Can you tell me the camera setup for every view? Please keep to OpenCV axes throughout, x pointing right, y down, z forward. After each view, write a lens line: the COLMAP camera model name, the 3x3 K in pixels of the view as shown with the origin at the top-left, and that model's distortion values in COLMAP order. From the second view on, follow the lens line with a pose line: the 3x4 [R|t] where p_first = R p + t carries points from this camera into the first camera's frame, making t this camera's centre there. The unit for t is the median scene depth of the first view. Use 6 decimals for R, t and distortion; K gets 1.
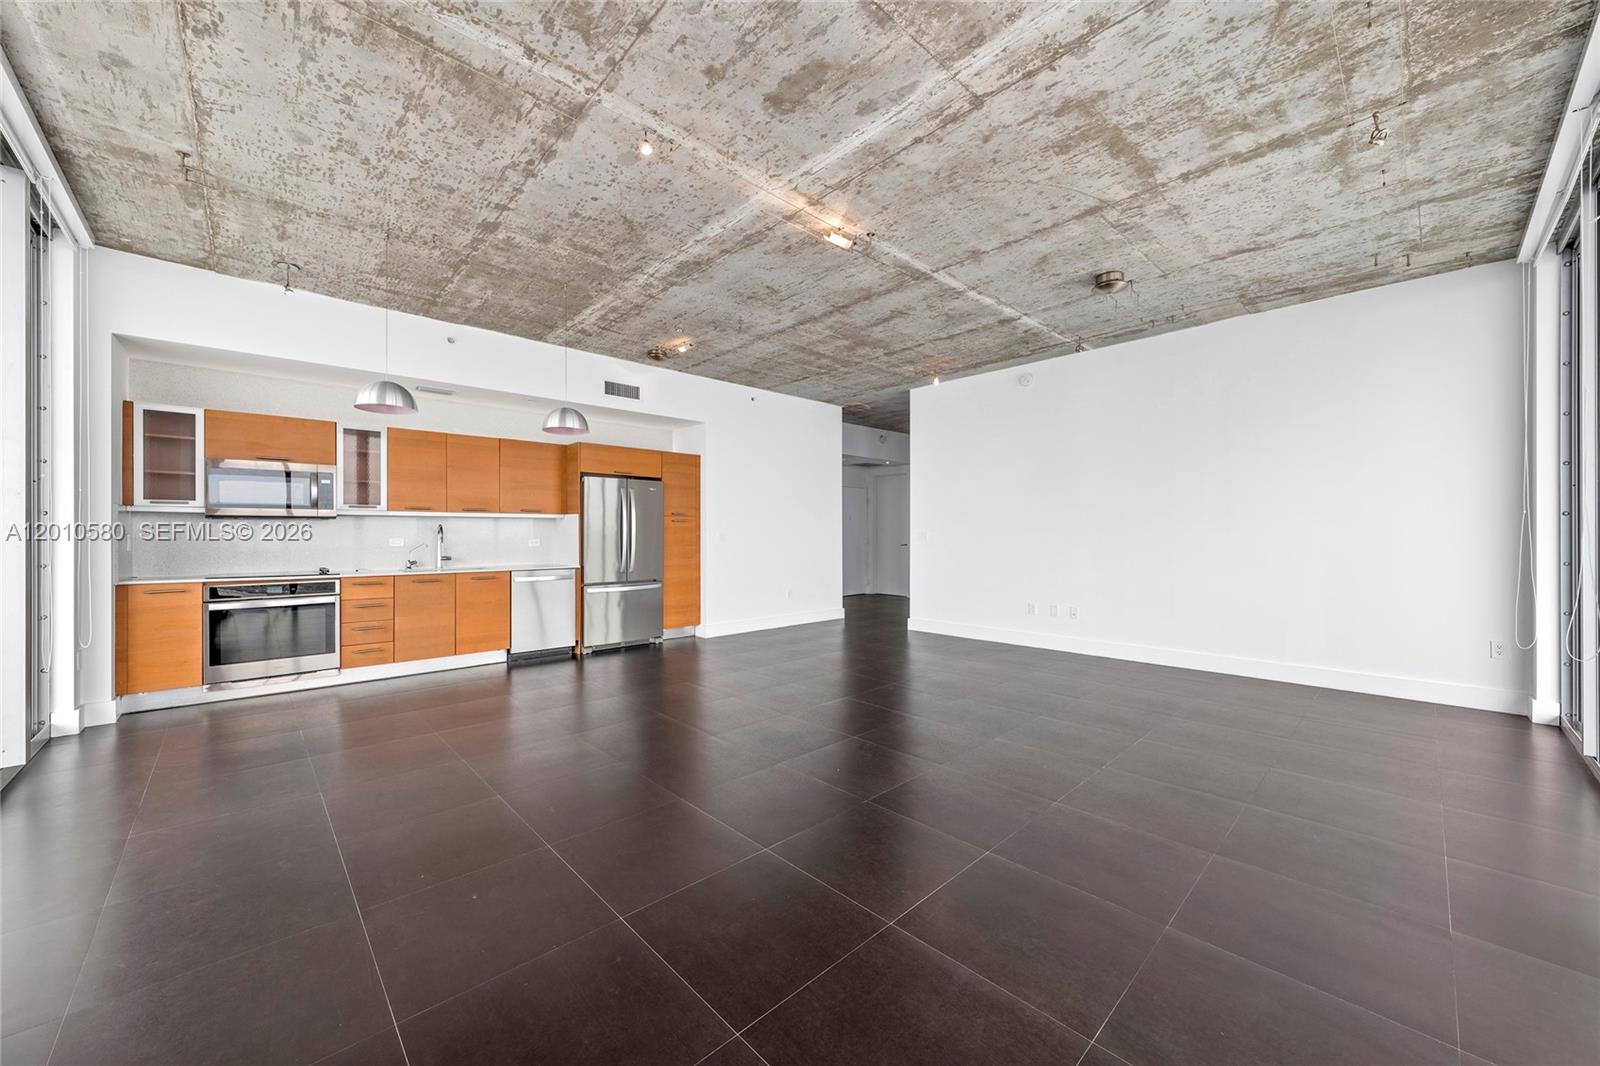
lens RADIAL K [[592.6, 0, 797.8], [0, 592.6, 531.6], [0, 0, 1]] dist [0.000834, 0.000122]
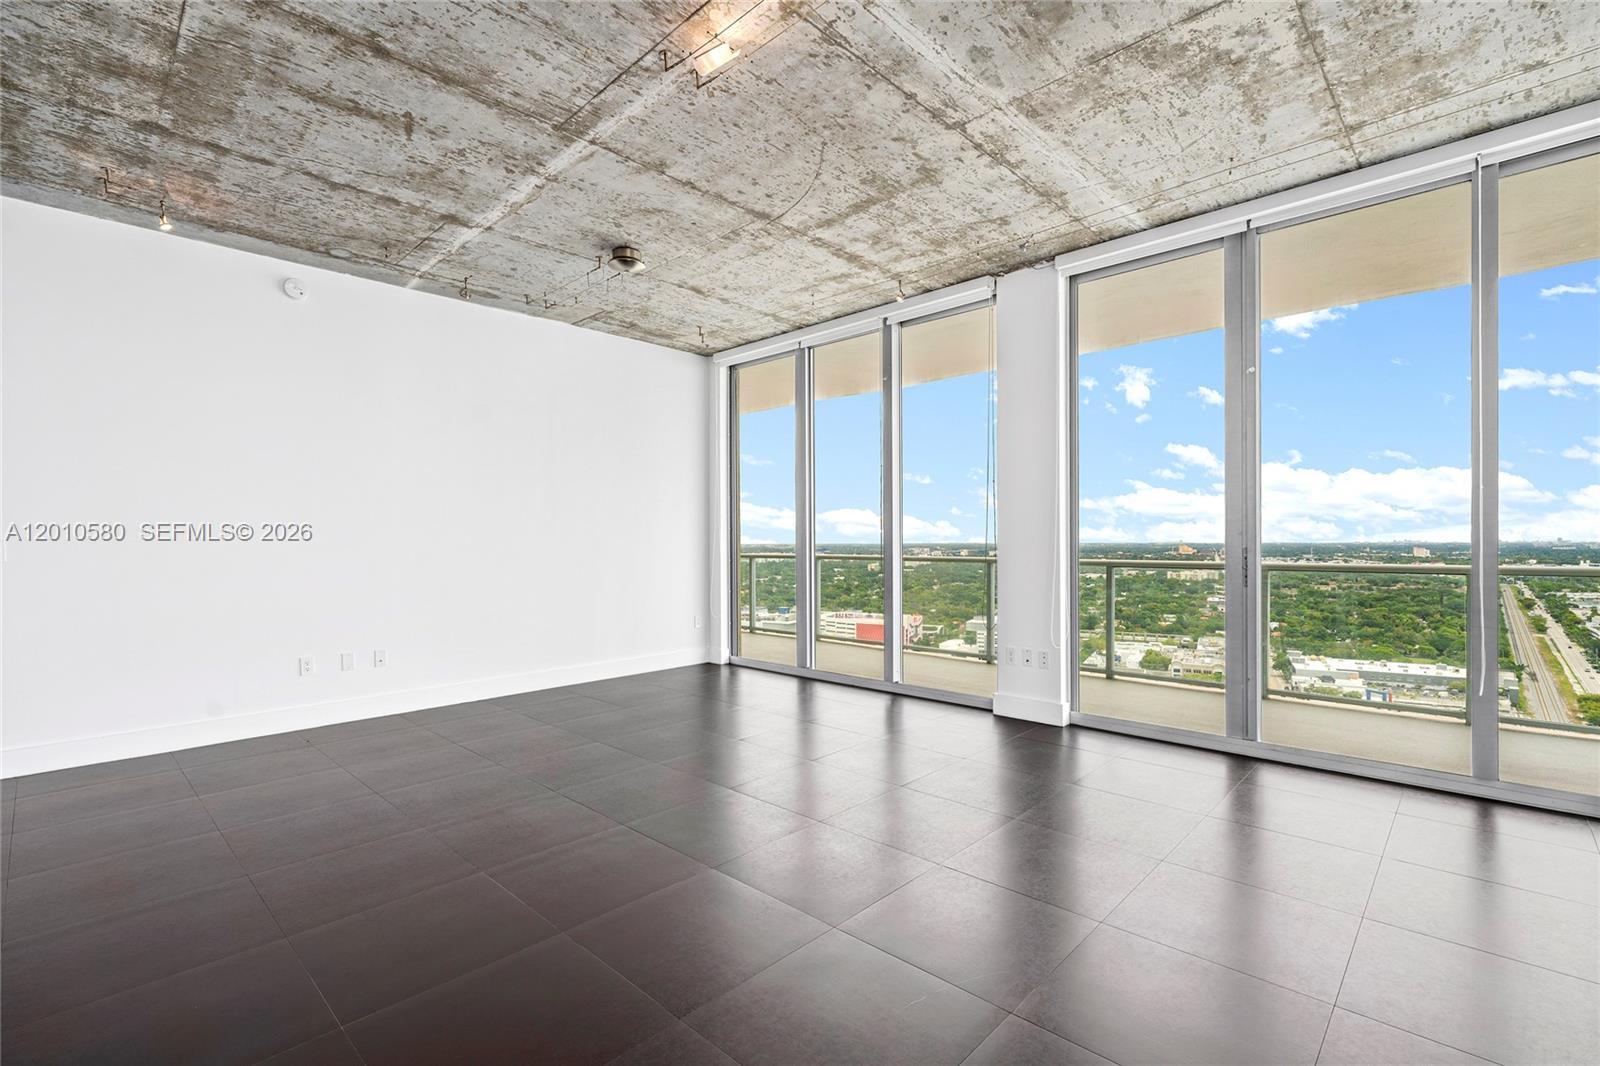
lens RADIAL K [[718.5, 0, 798.5], [0, 718.5, 538.9], [0, 0, 1]] dist [0.000895, 0.000378]
pose [[-0.050016, 0.003015, 0.998744, -0.462678], [0.002465, 0.999993, -0.002896, 0.002054], [-0.998745, 0.002317, -0.050023, 0.658812]]
